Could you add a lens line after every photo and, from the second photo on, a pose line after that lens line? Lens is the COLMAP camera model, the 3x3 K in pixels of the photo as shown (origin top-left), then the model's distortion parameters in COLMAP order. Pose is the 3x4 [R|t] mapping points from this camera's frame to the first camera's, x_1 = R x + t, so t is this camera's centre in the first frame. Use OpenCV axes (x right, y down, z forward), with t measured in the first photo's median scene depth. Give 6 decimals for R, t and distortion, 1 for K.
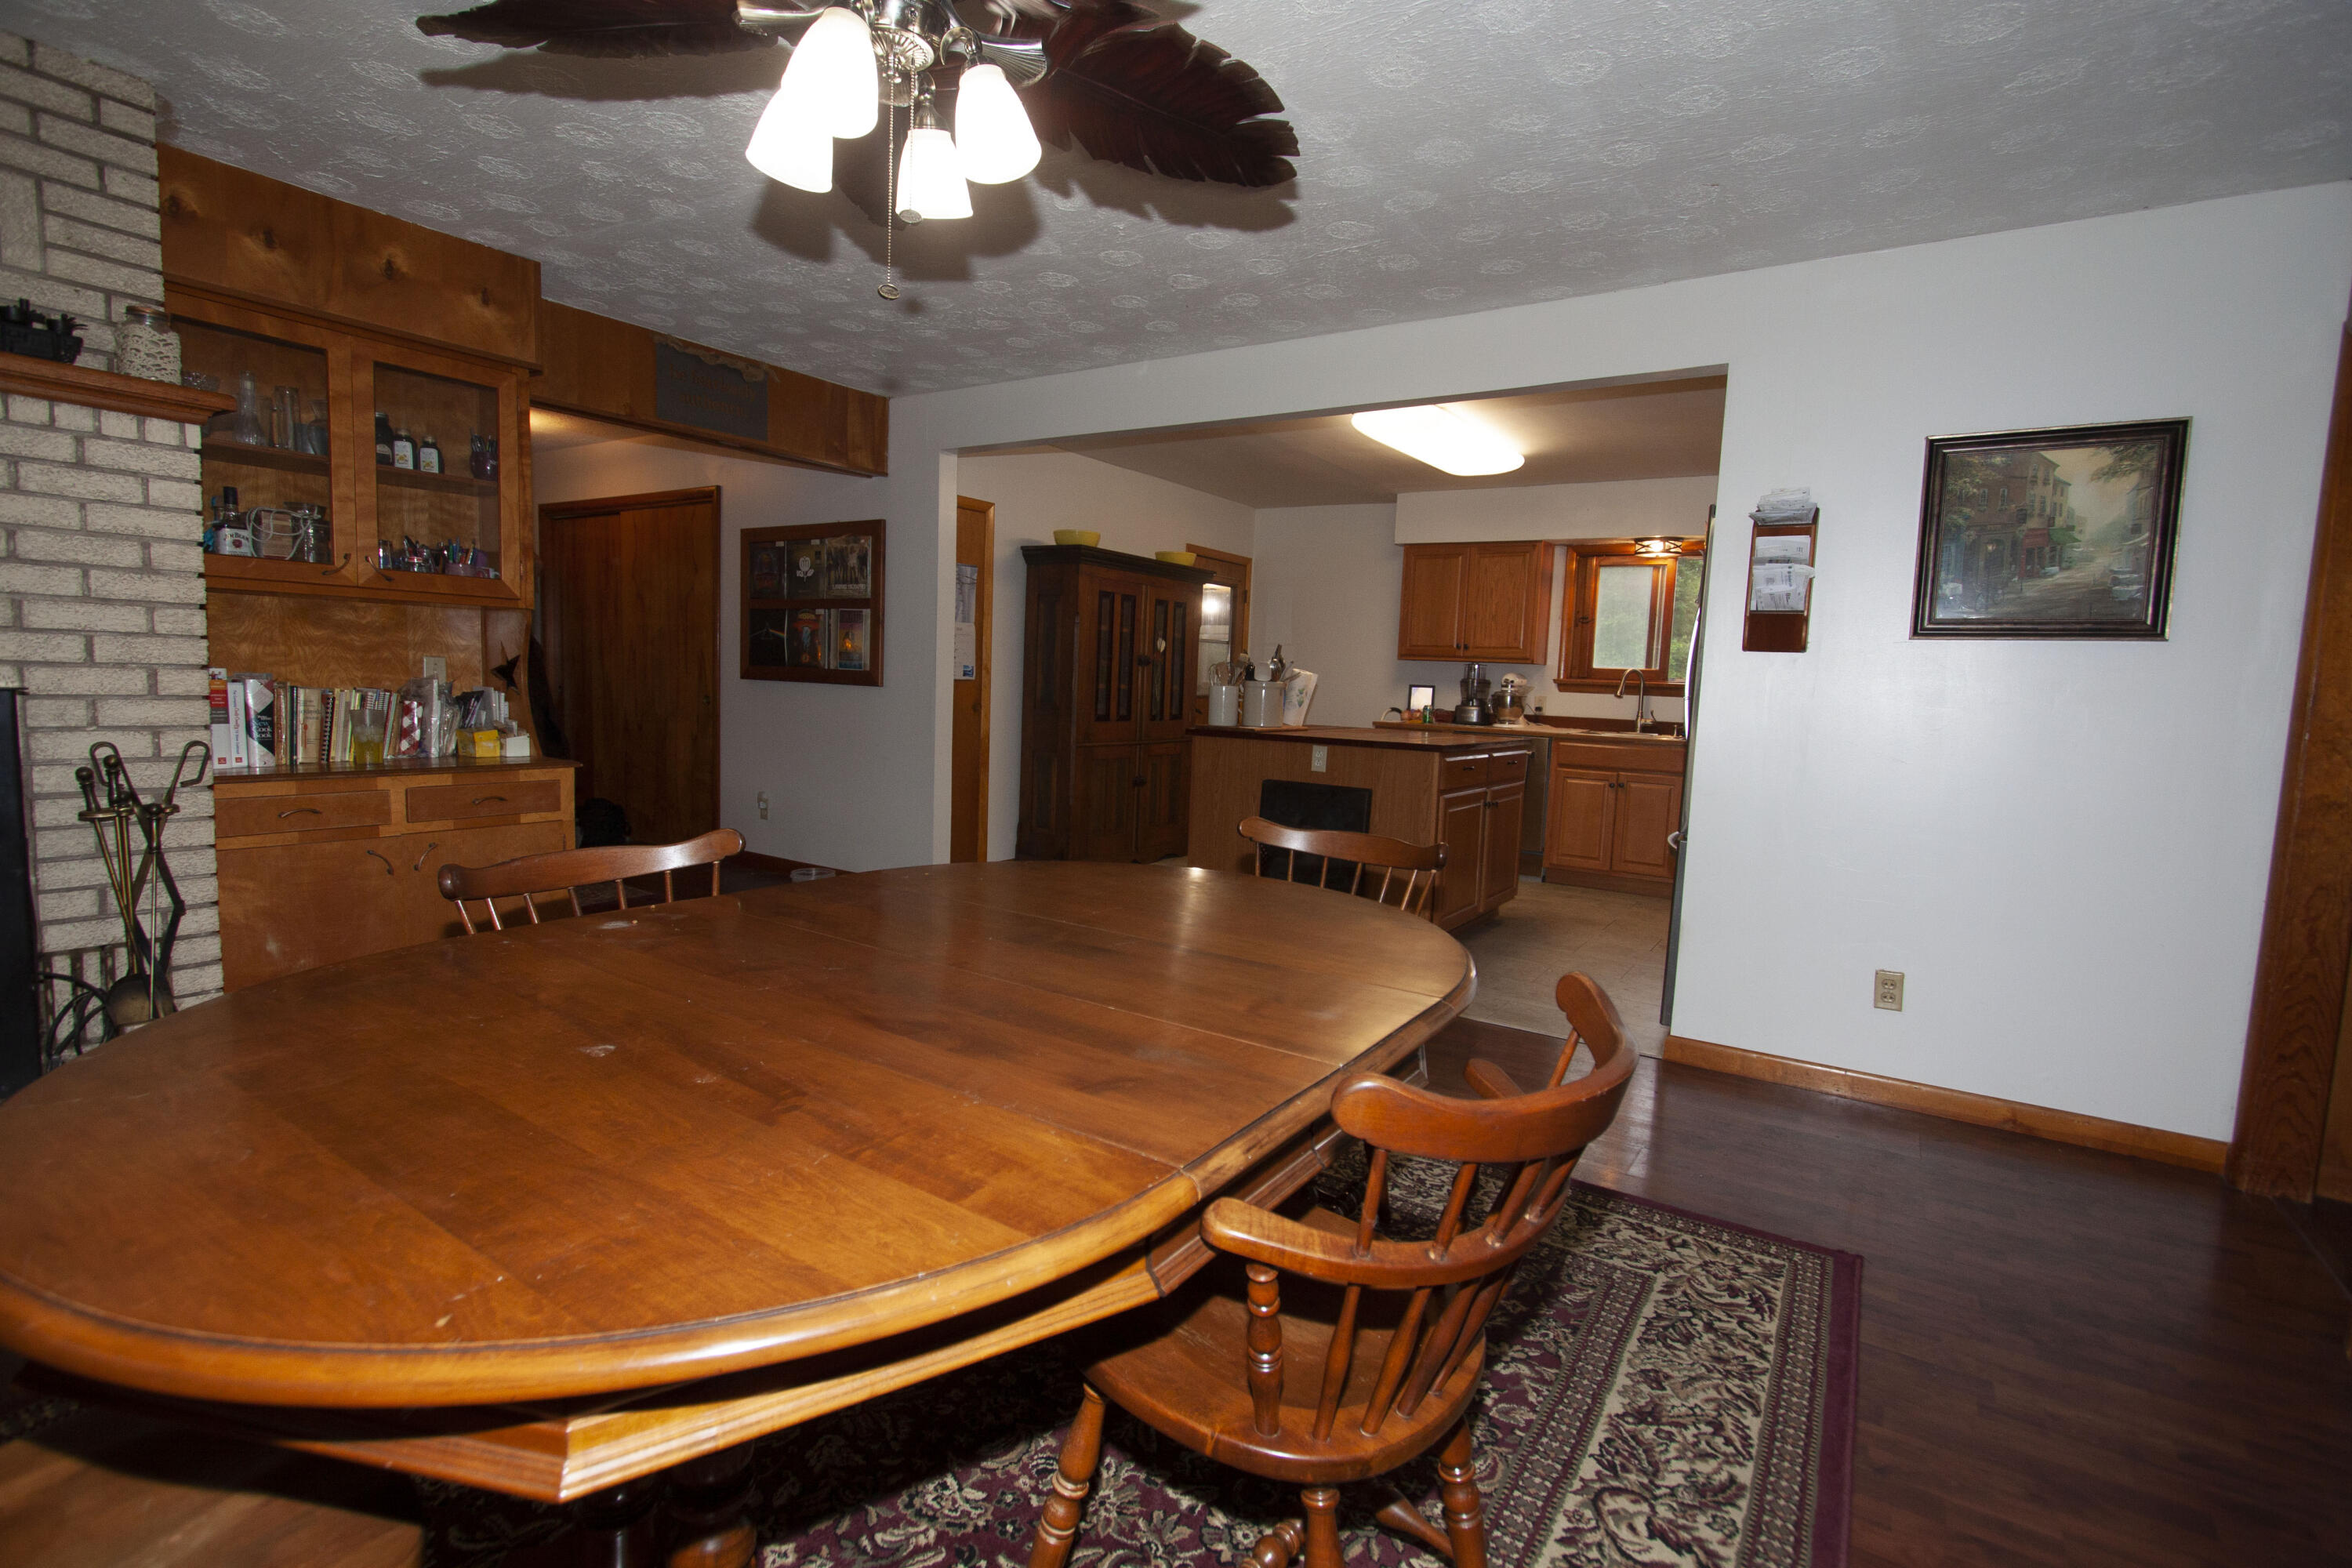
lens RADIAL K [[1086.2, 0, 1183.2], [0, 1086.2, 776.6], [0, 0, 1]] dist [-0.012581, 0.002098]
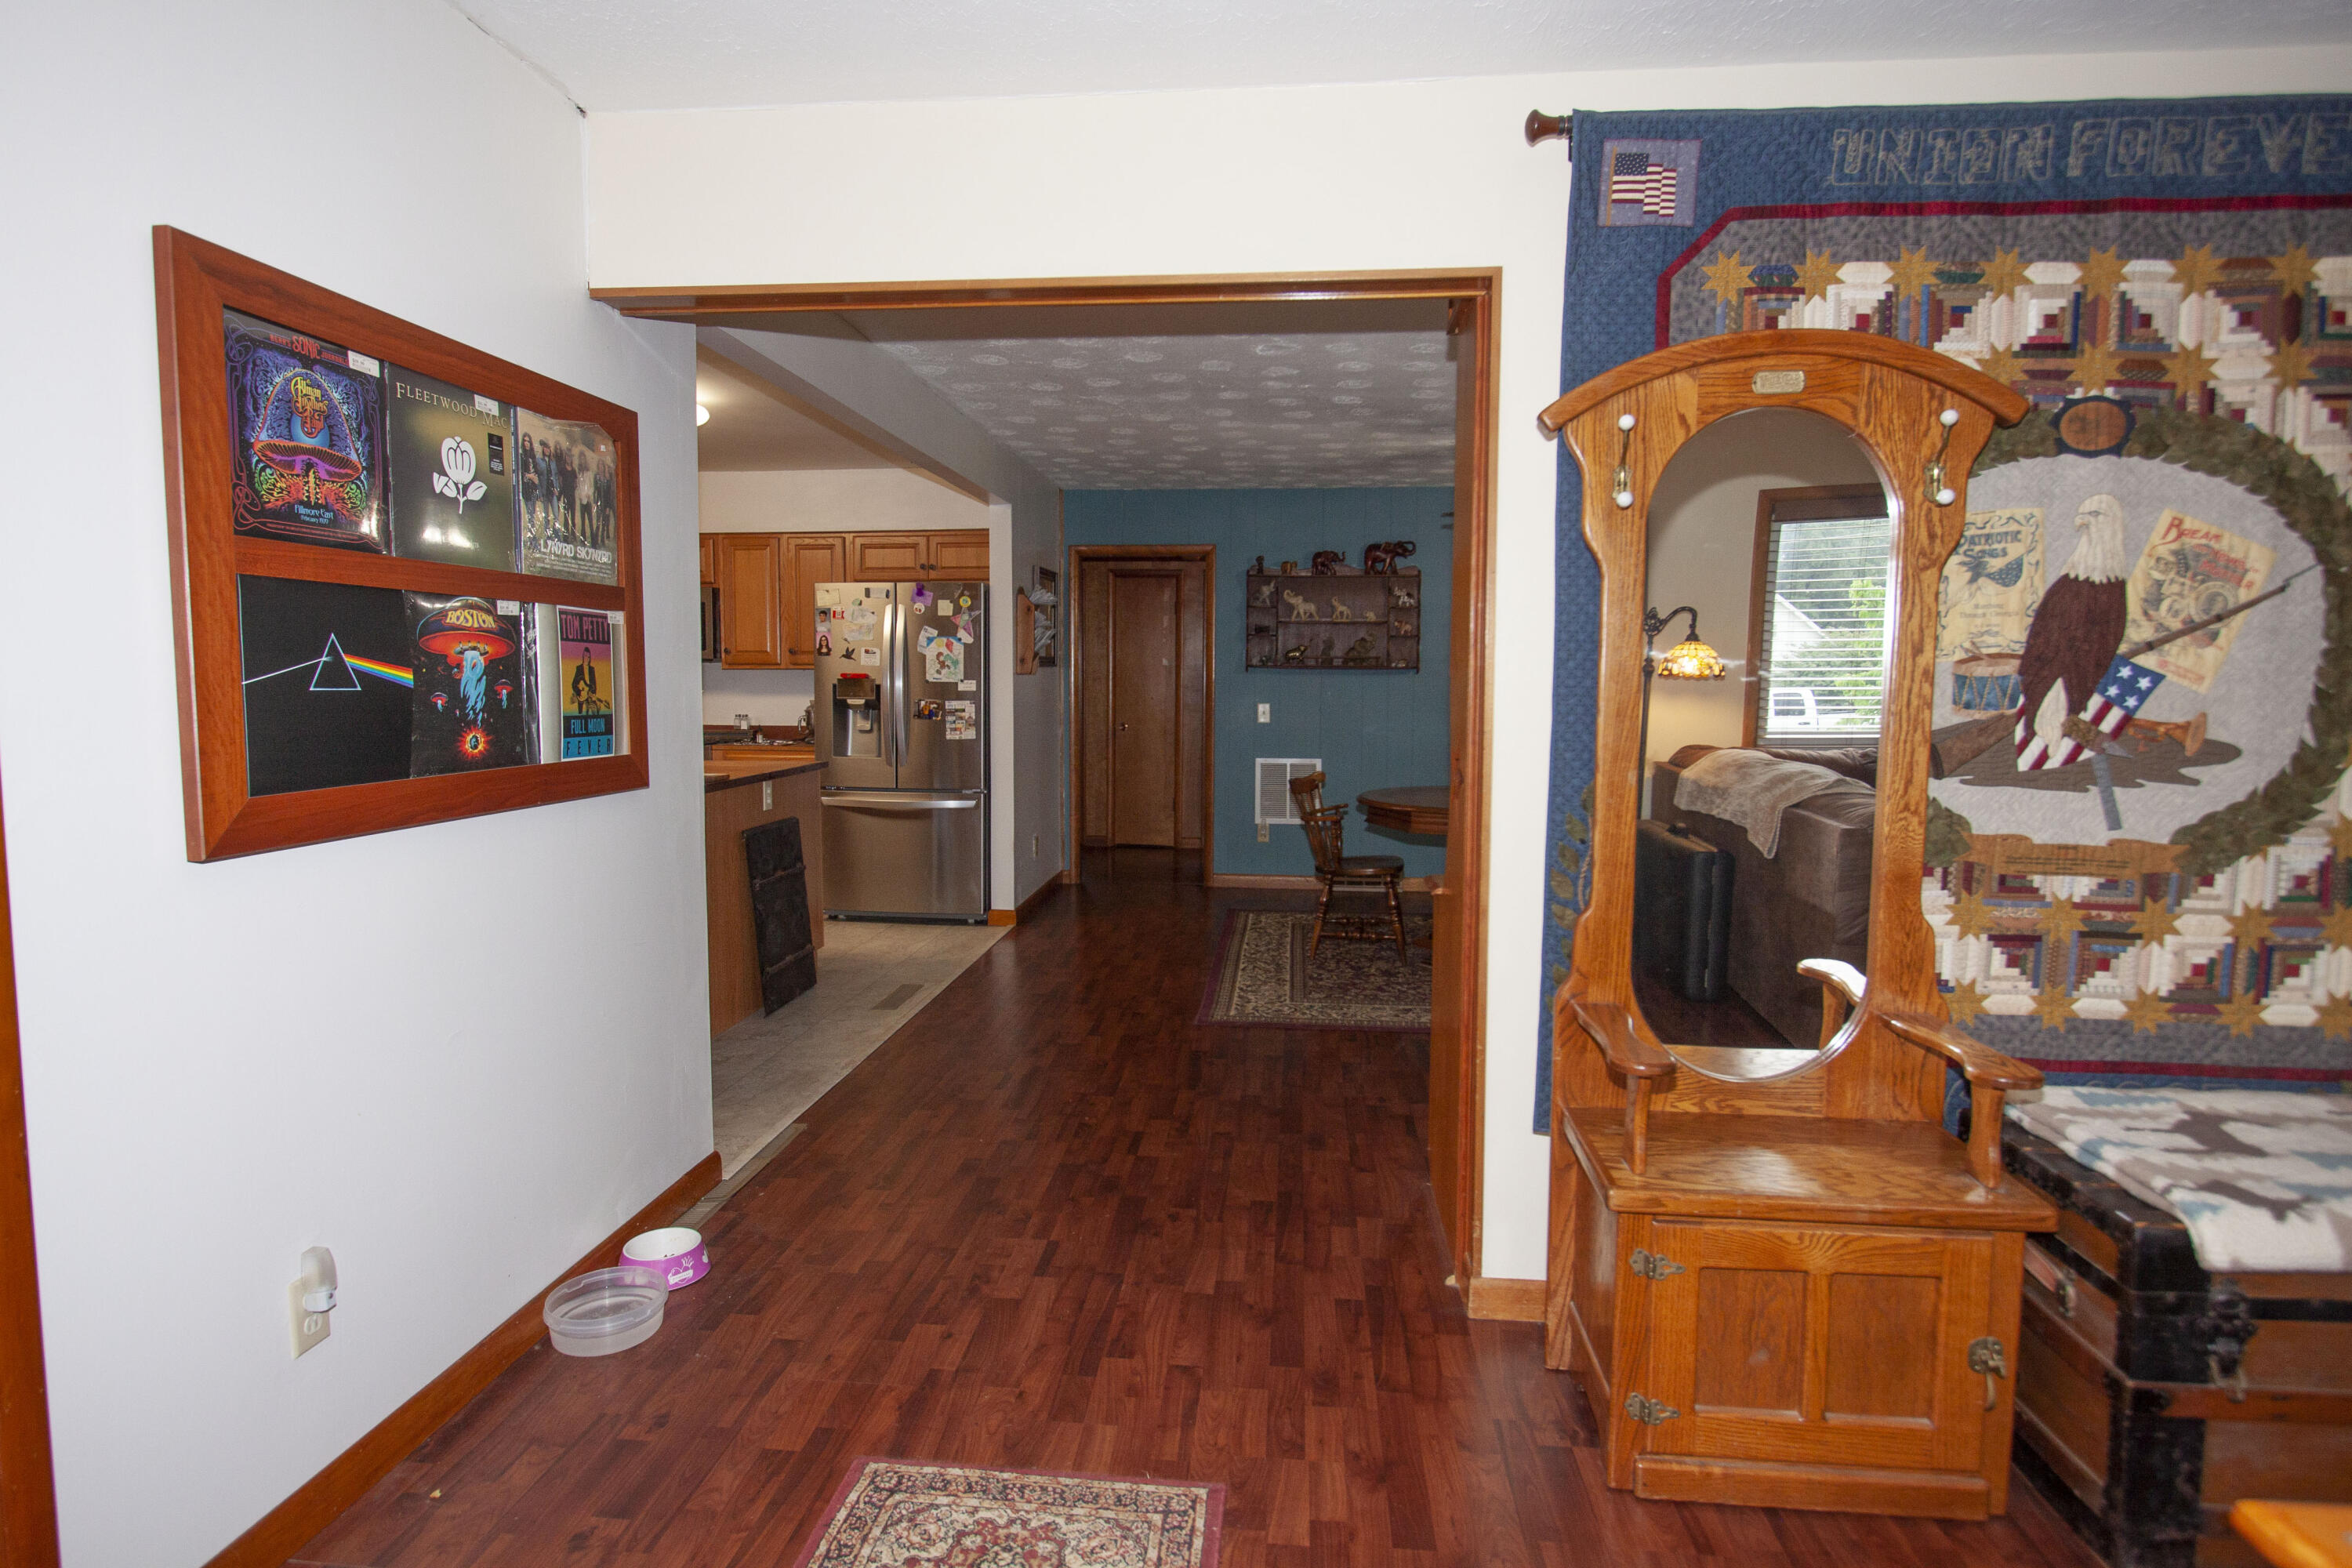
lens RADIAL K [[1239.5, 0, 1177.0], [0, 1239.5, 768.8], [0, 0, 1]] dist [-0.002648, 0.001268]
pose [[-0.467422, -0.106280, 0.877623, -1.423293], [0.059998, 0.986644, 0.151437, -0.263908], [-0.881996, 0.123440, -0.454802, 1.775625]]
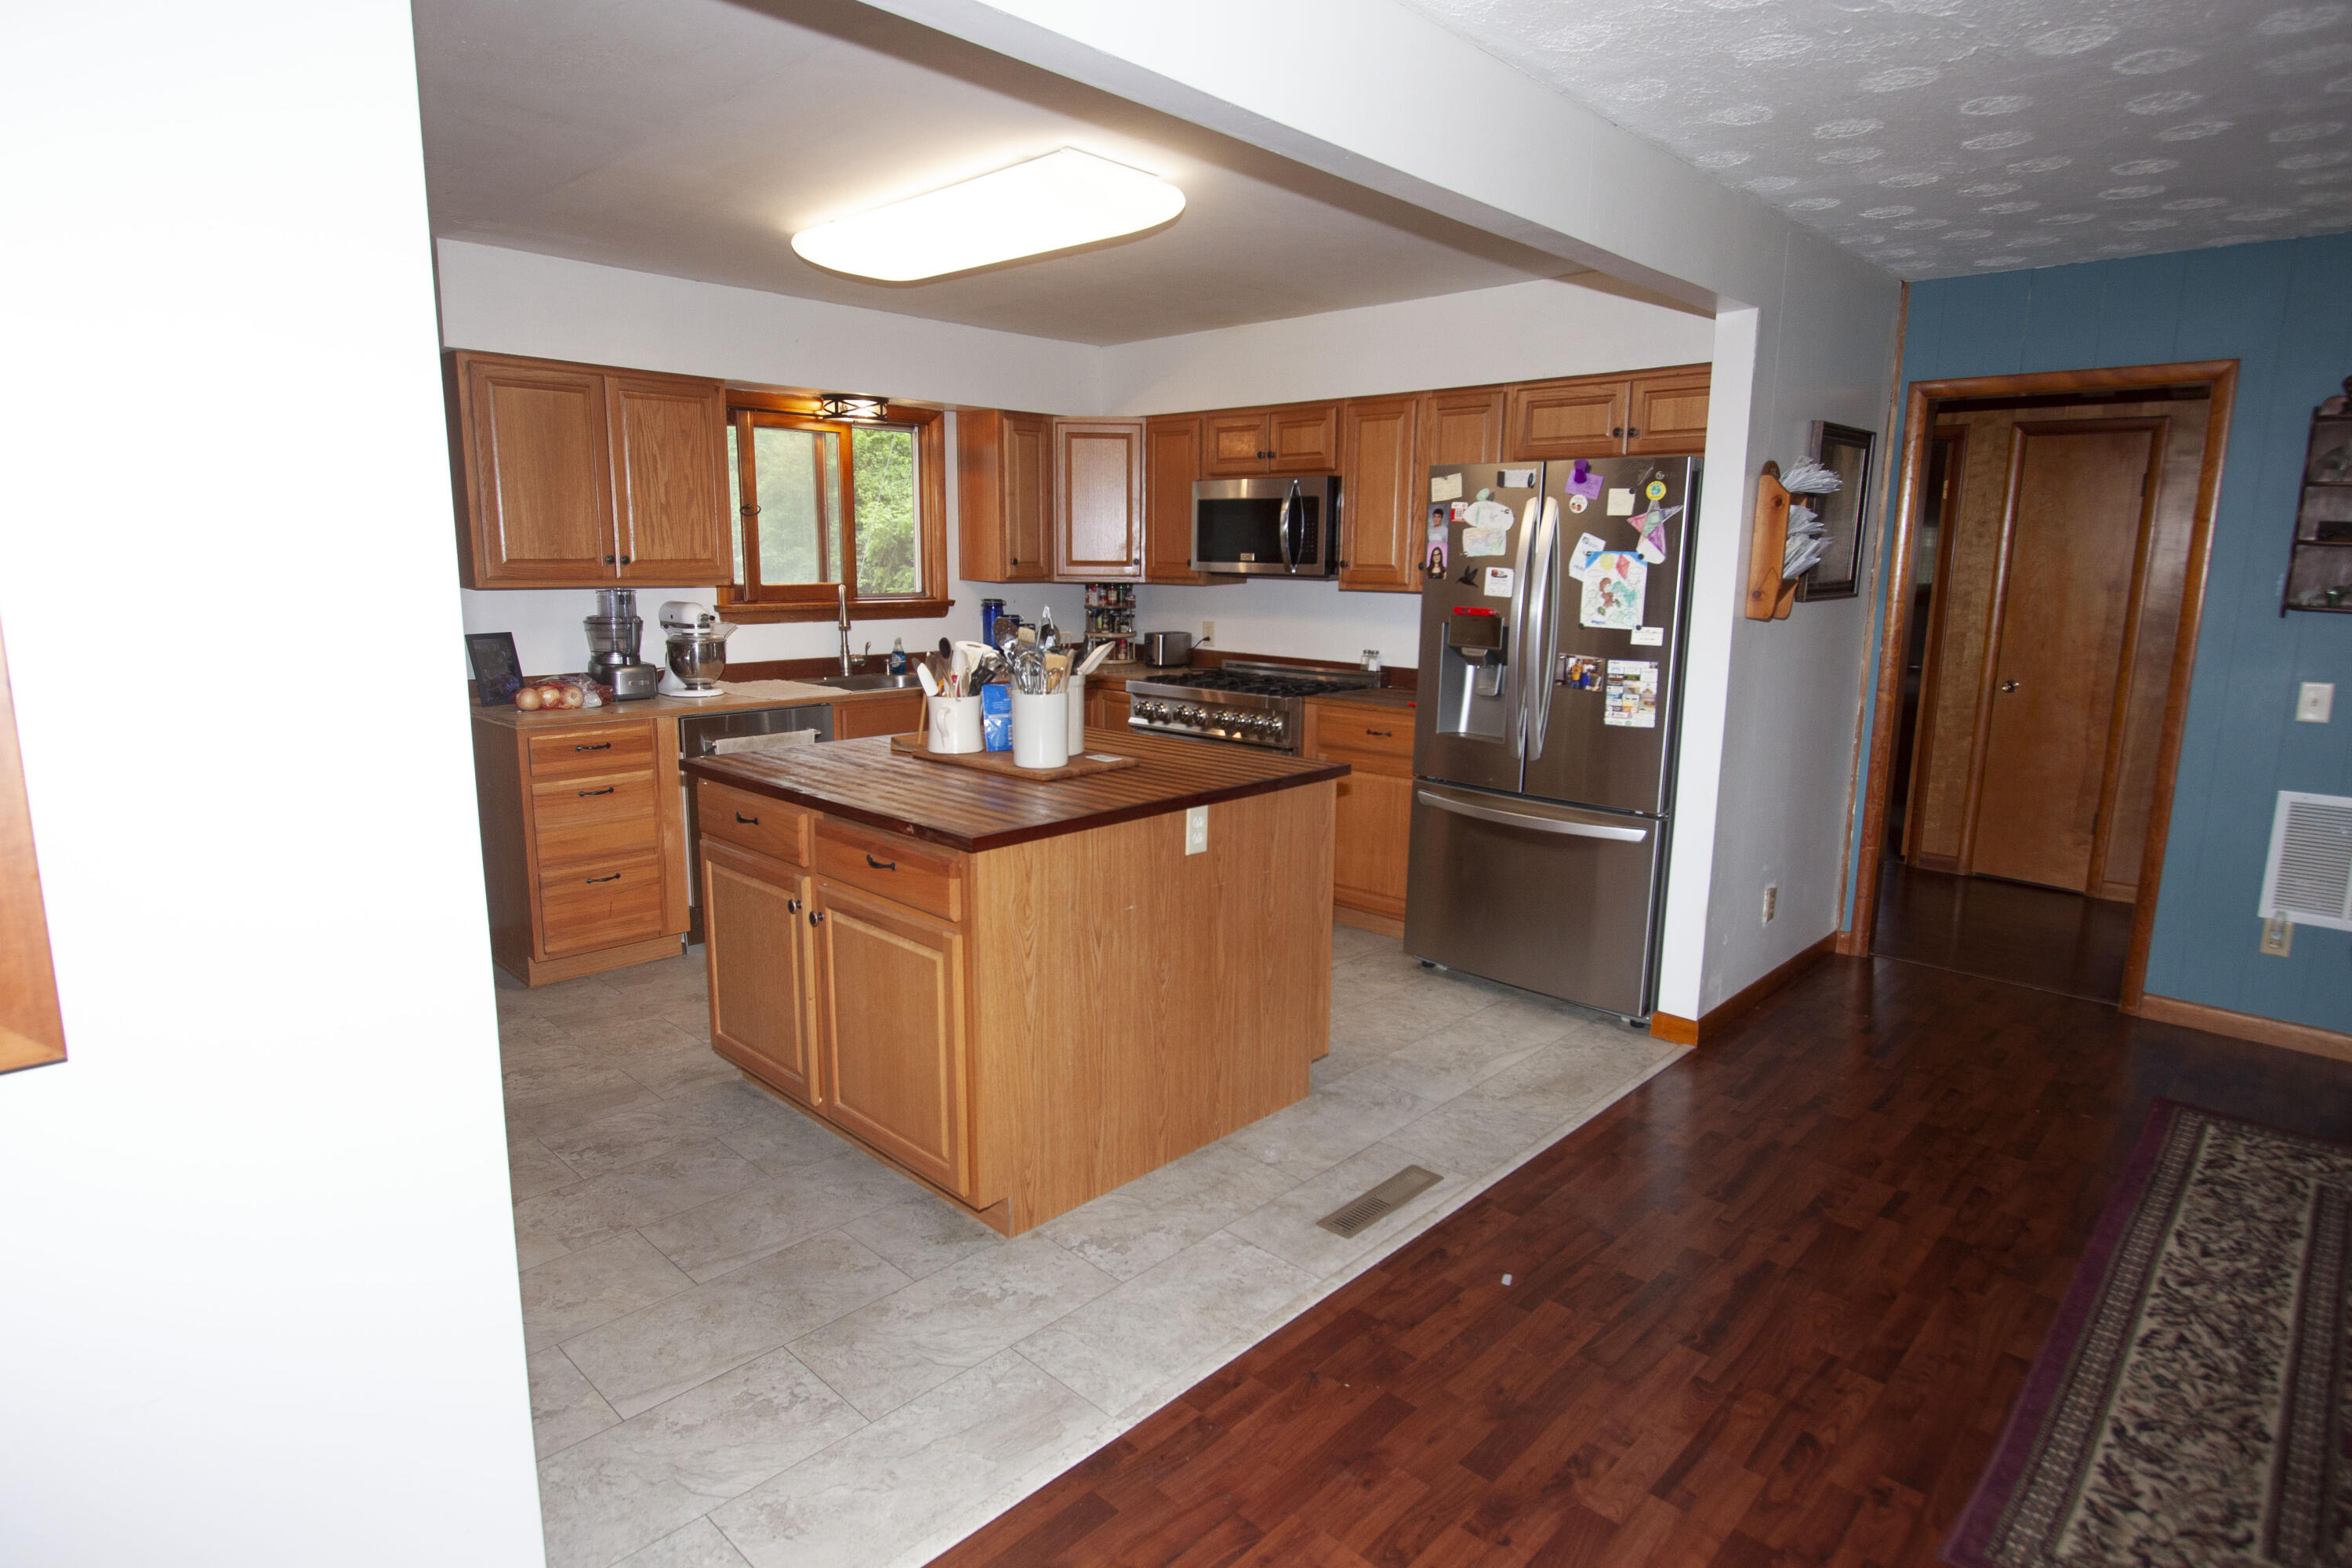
lens RADIAL K [[1254.5, 0, 1180.2], [0, 1254.5, 777.2], [0, 0, 1]] dist [-0.012166, 0.000711]
pose [[0.187306, -0.210203, 0.959547, -0.720226], [0.087739, 0.976511, 0.196792, -0.254959], [-0.978375, 0.047330, 0.201349, 1.334842]]
